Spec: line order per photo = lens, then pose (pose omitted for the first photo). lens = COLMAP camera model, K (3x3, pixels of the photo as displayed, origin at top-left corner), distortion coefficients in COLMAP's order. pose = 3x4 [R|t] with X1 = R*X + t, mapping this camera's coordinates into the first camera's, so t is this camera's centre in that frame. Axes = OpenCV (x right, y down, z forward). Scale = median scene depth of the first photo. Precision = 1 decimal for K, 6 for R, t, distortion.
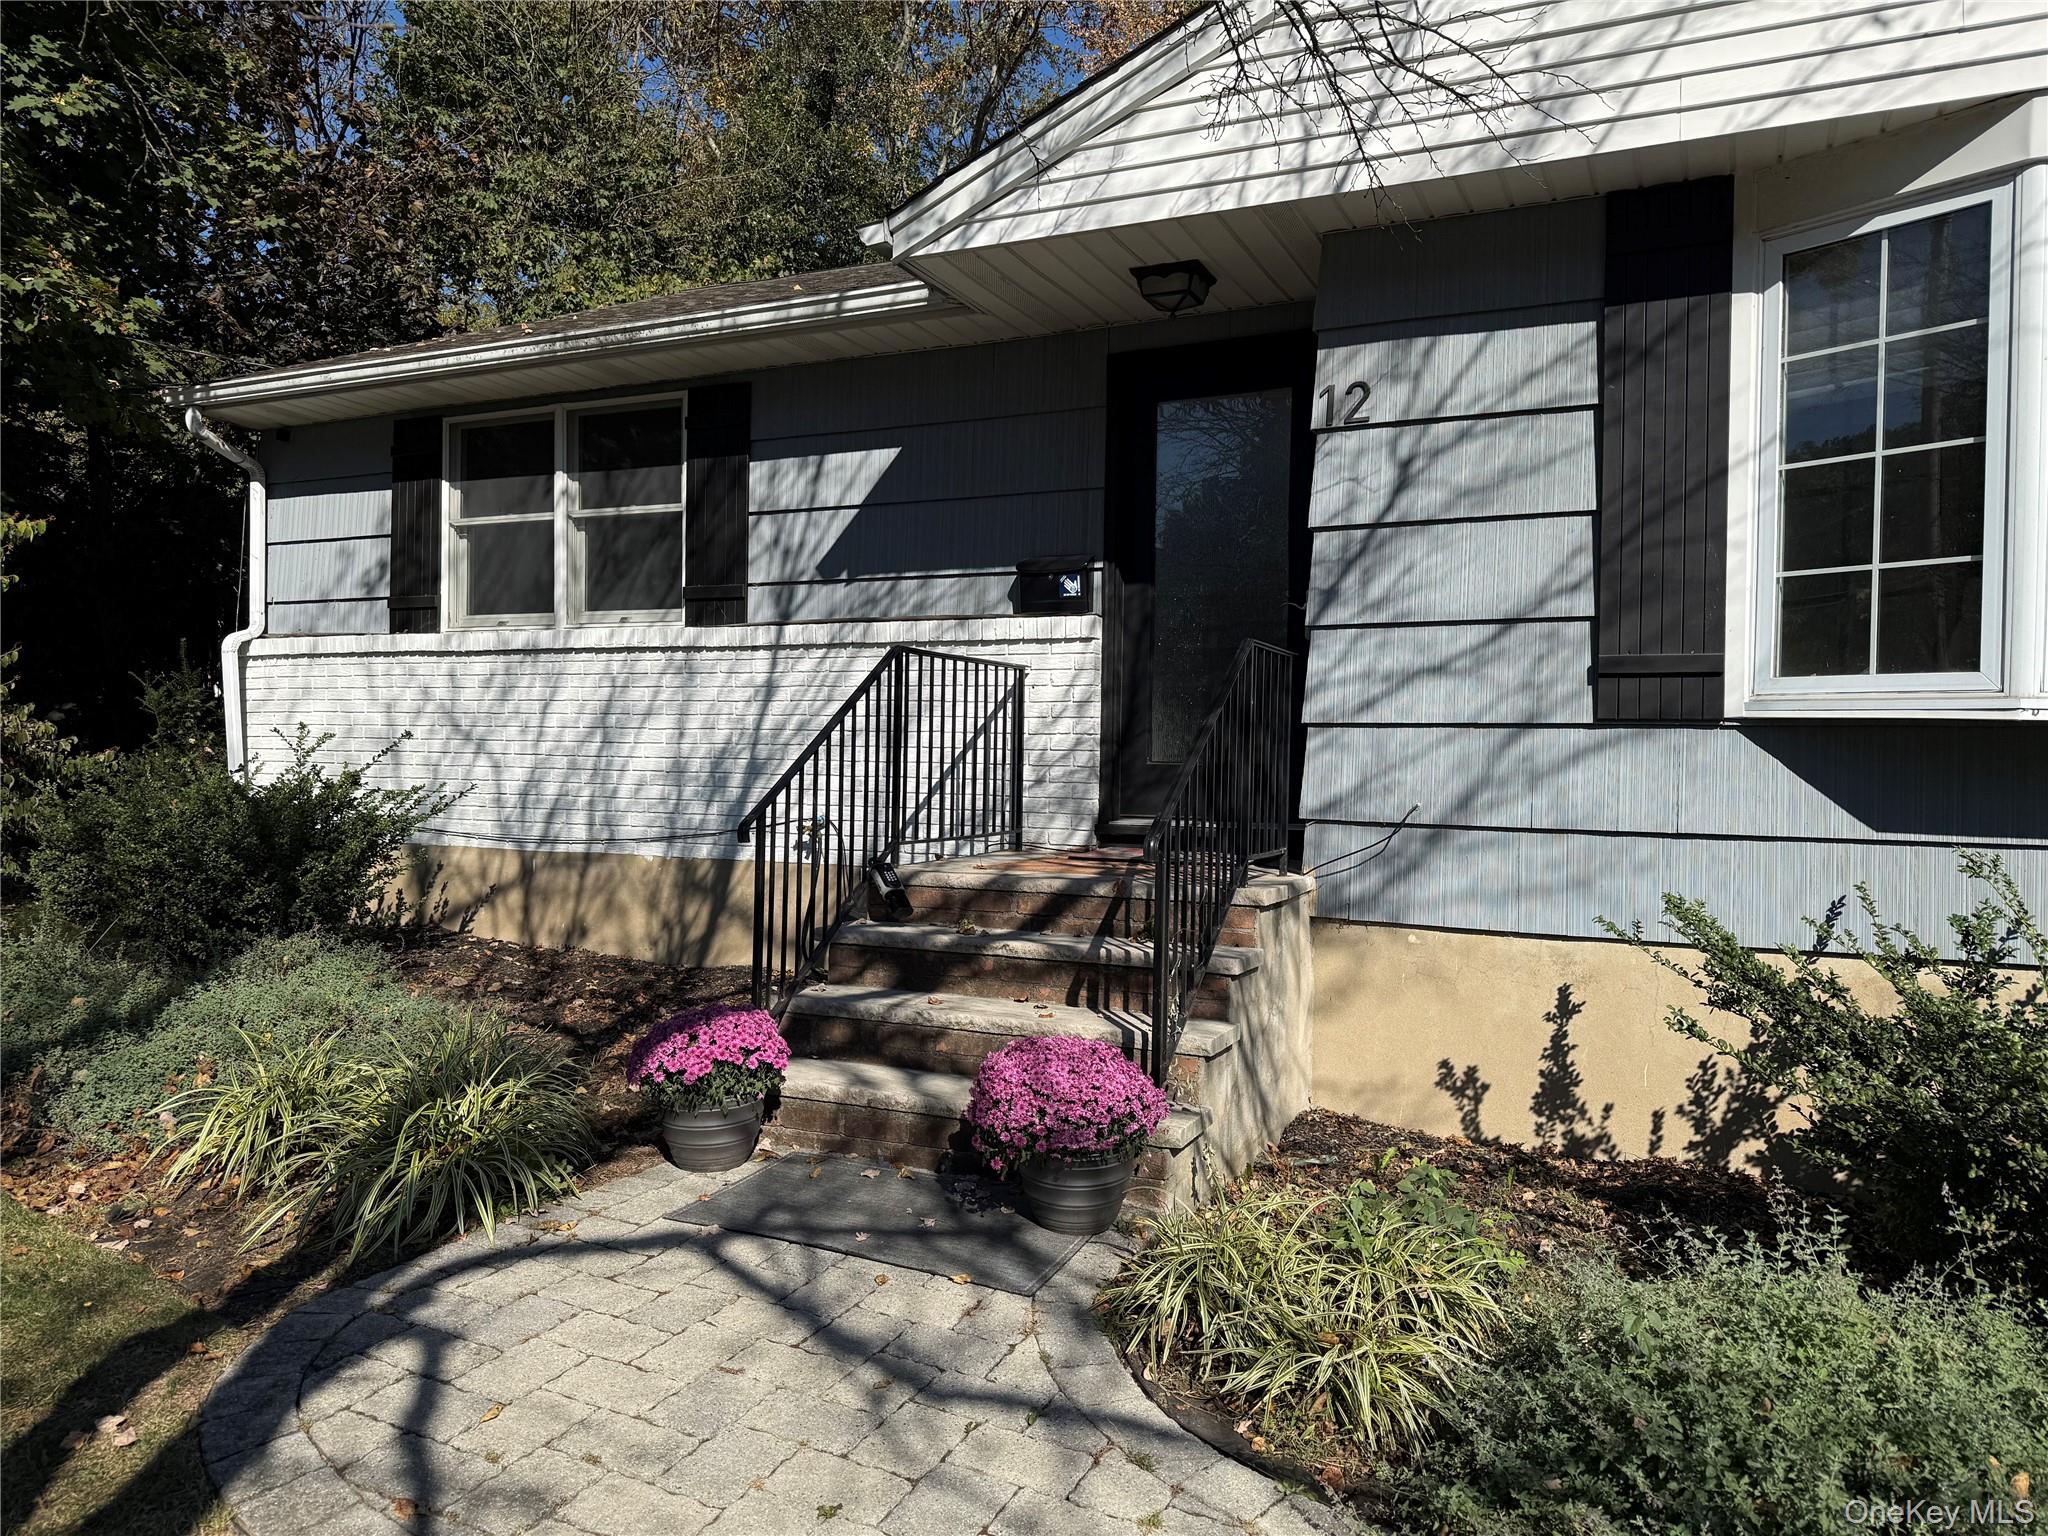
lens RADIAL K [[1415.2, 0, 1021.9], [0, 1415.2, 785.1], [0, 0, 1]] dist [0.042381, -0.034104]
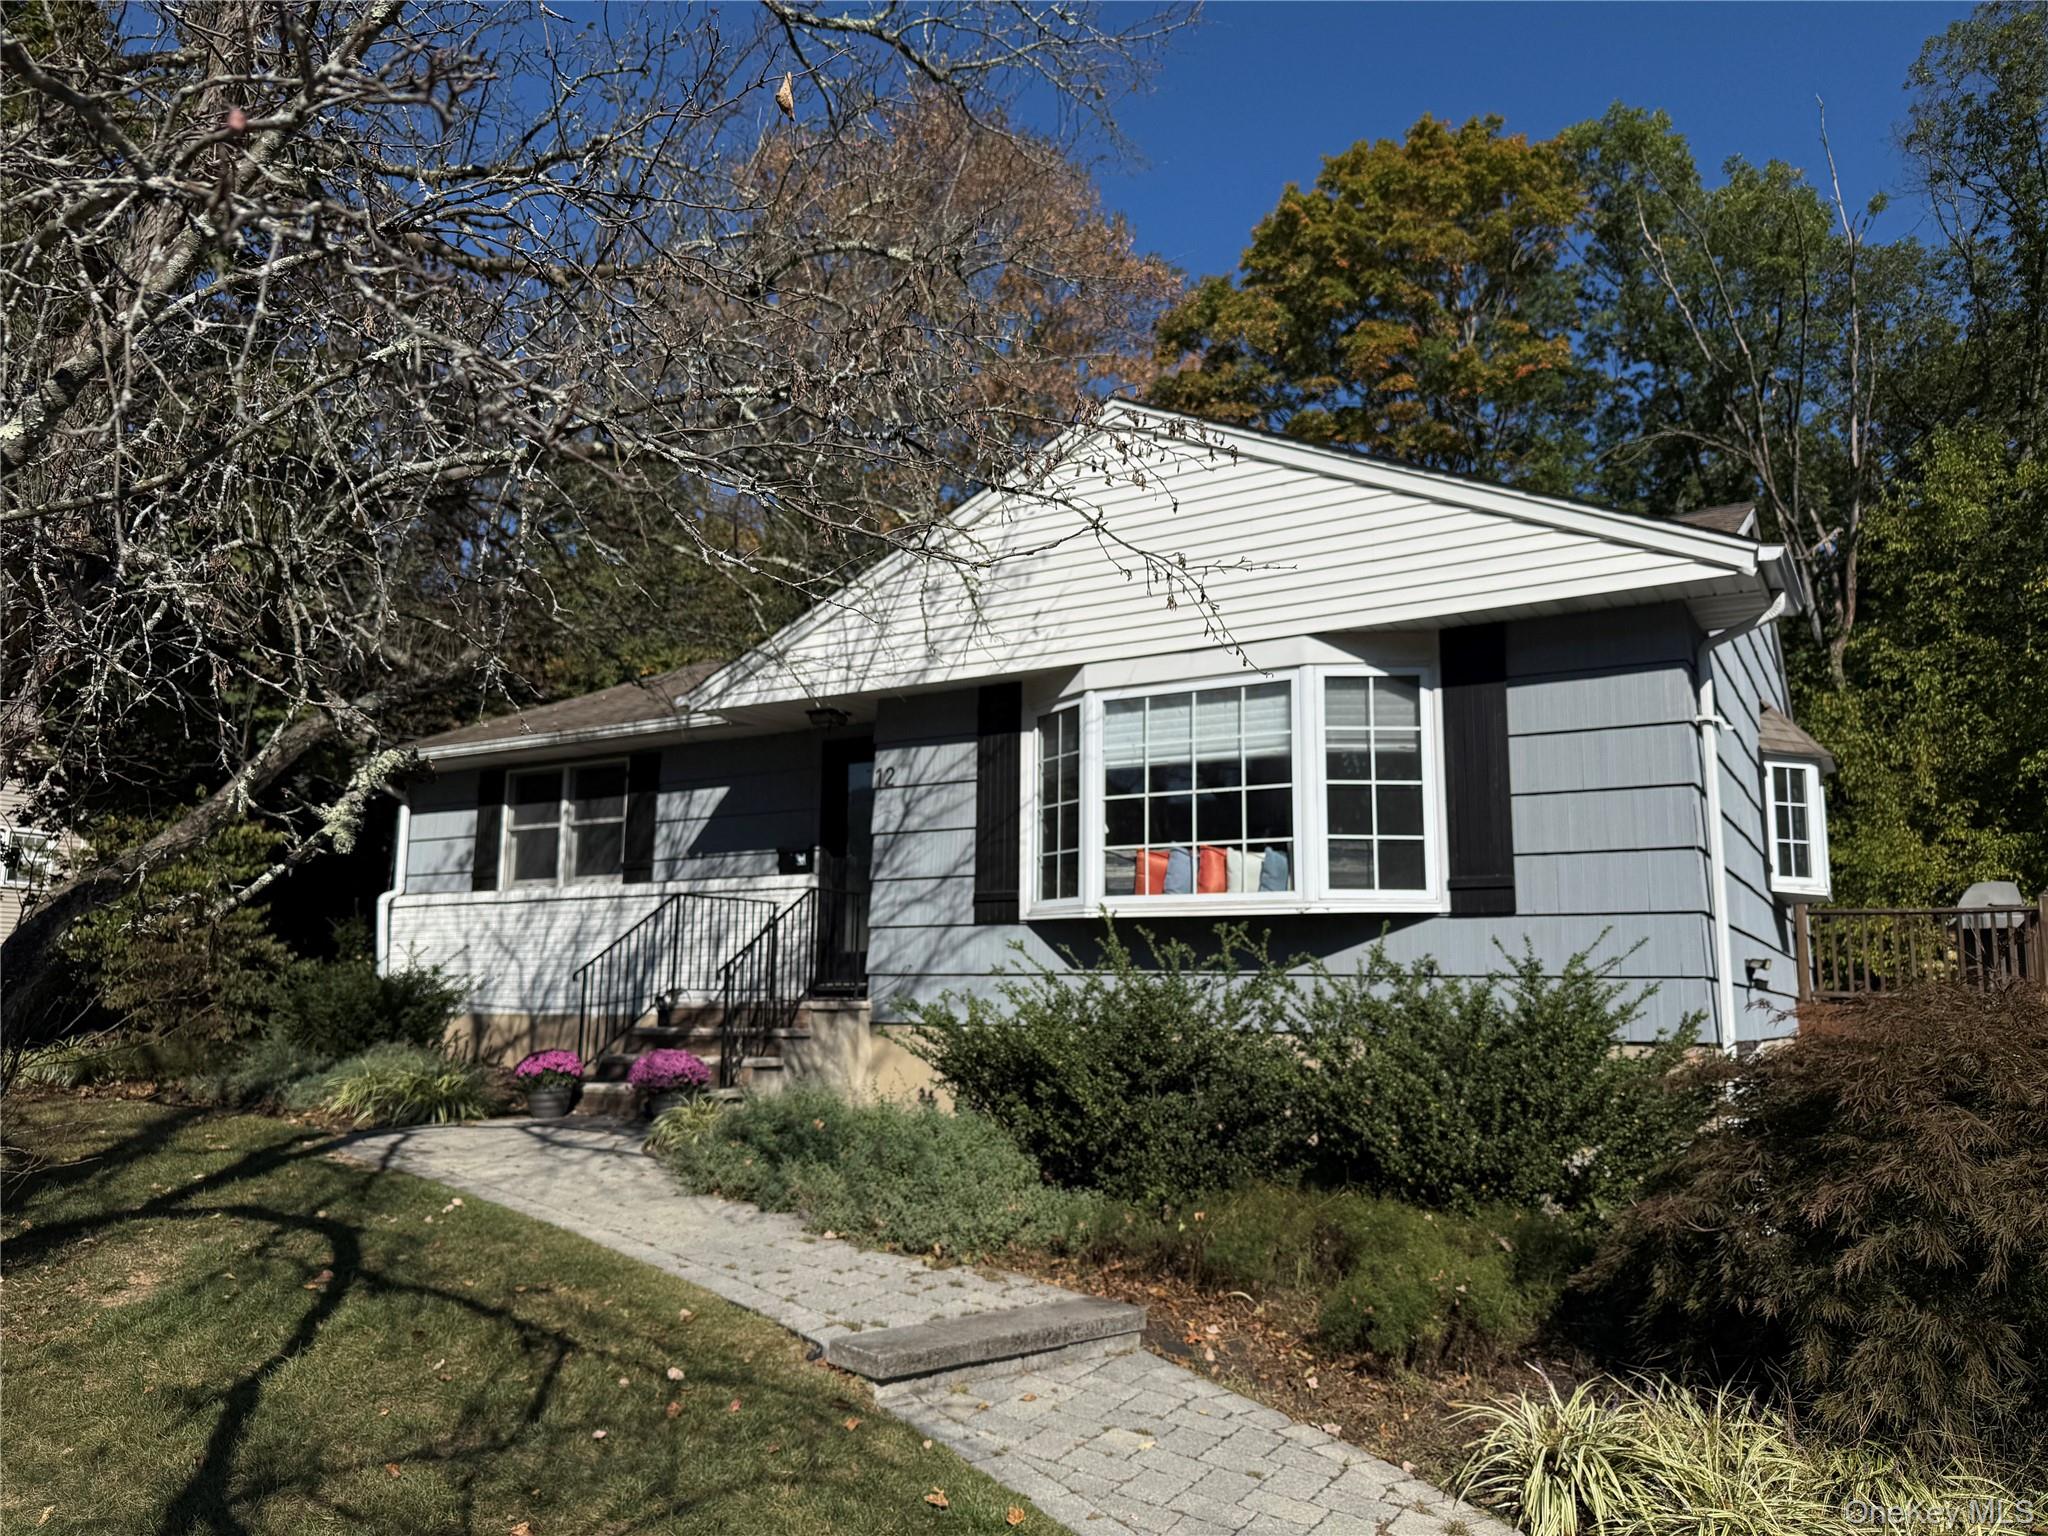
lens RADIAL K [[1415.2, 0, 1030.3], [0, 1415.2, 761.4], [0, 0, 1]] dist [0.042381, -0.034104]
pose [[0.995505, -0.028379, -0.090357, 0.476023], [0.011336, 0.982896, -0.183810, 0.076952], [0.094028, 0.181959, 0.978800, -0.795456]]
